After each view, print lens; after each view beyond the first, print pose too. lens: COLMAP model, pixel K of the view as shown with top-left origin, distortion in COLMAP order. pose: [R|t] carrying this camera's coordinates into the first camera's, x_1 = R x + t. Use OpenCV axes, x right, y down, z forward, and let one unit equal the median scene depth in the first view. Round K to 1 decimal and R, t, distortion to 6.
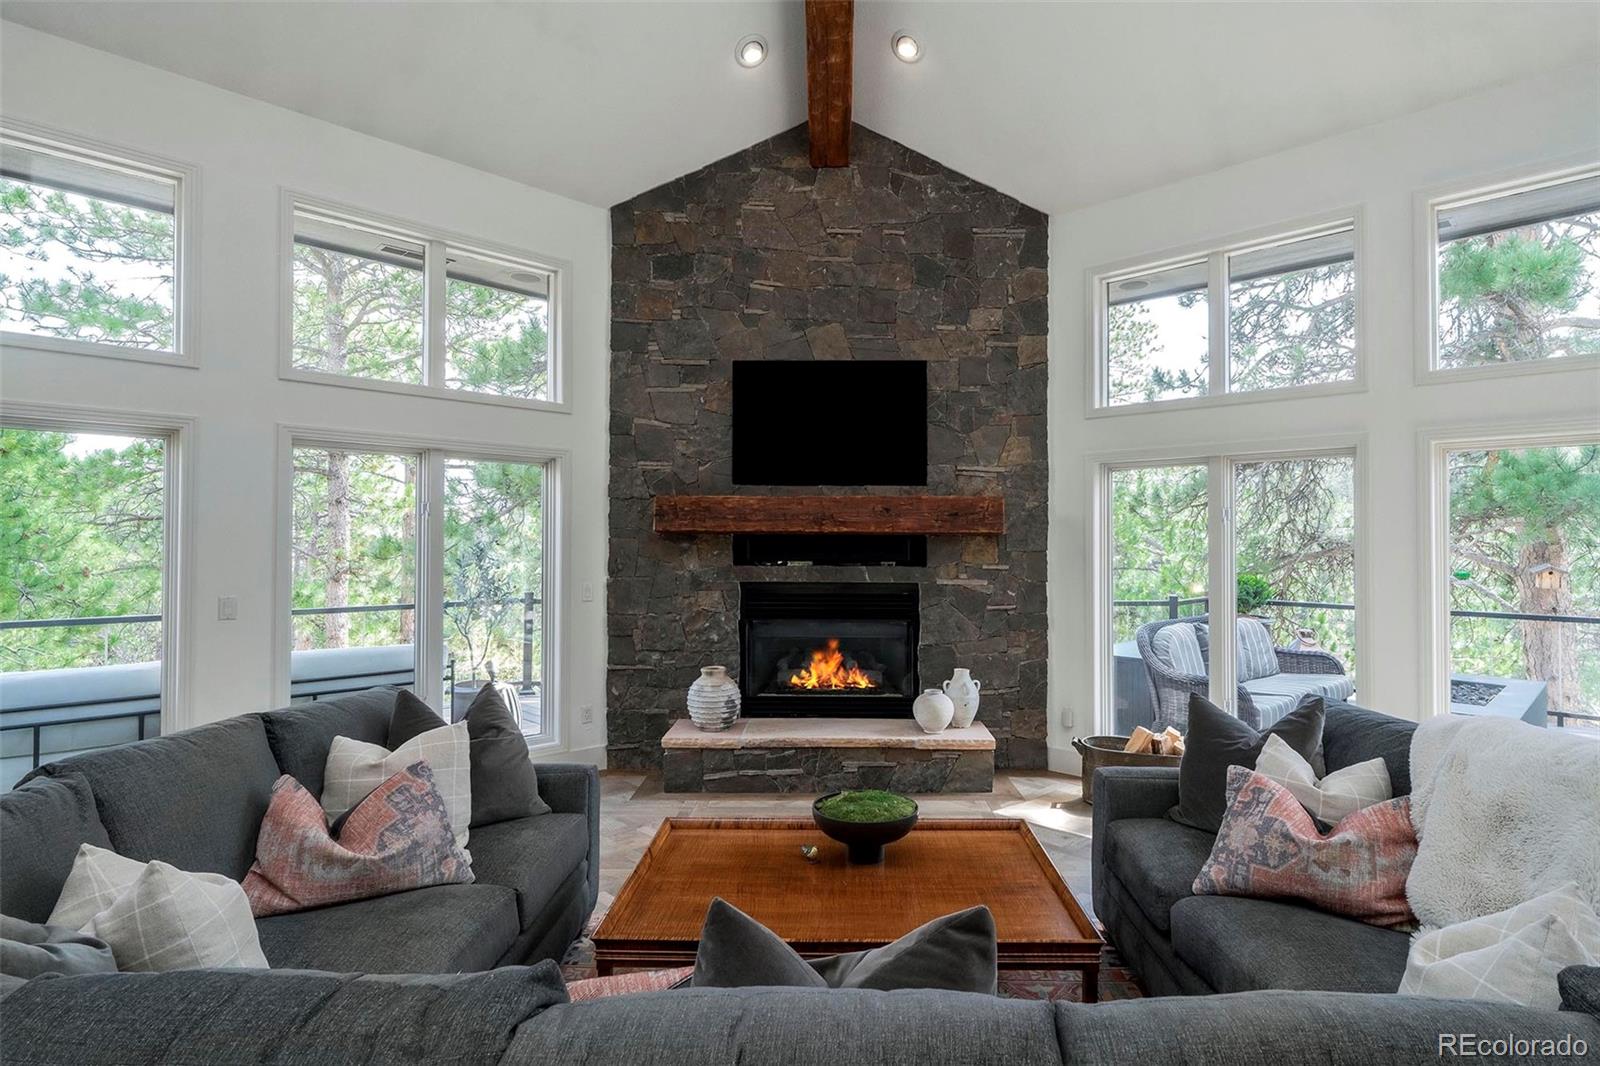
lens RADIAL K [[840.4, 0, 836.4], [0, 840.4, 534.5], [0, 0, 1]] dist [-0.005909, -0.000364]
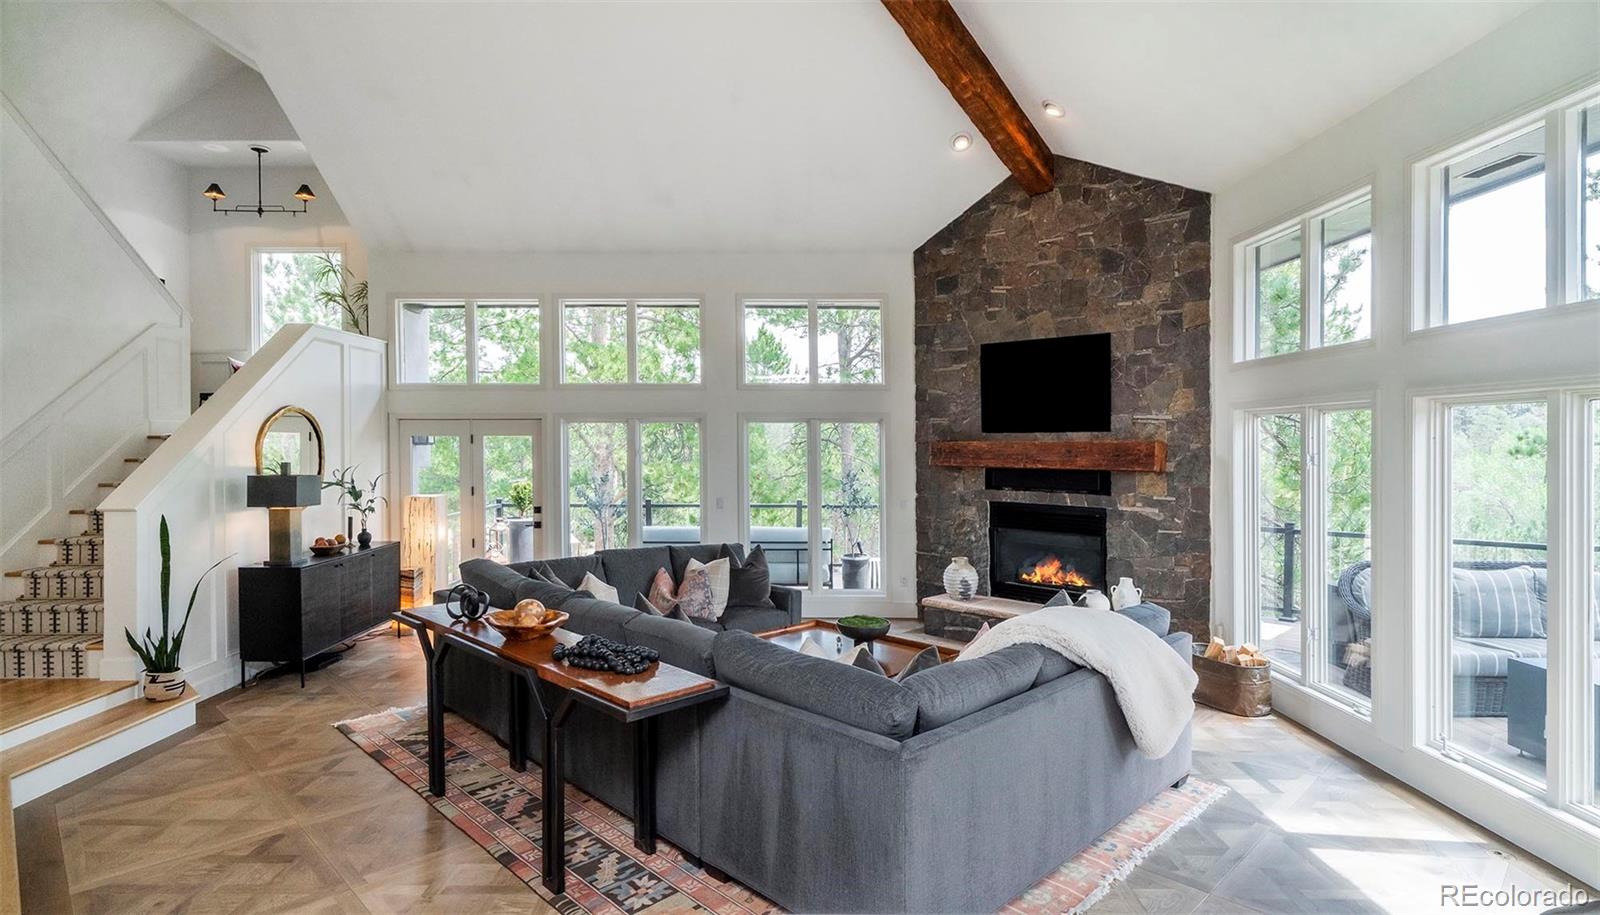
lens RADIAL K [[842.0, 0, 800.0], [0, 842.0, 457.5], [0, 0, 1]] dist [-0.001079, 0.000151]
pose [[0.681314, 0.006857, -0.731959, 0.714635], [0.018600, 0.999471, 0.026676, -0.061407], [0.731754, -0.031790, 0.680827, -0.204035]]
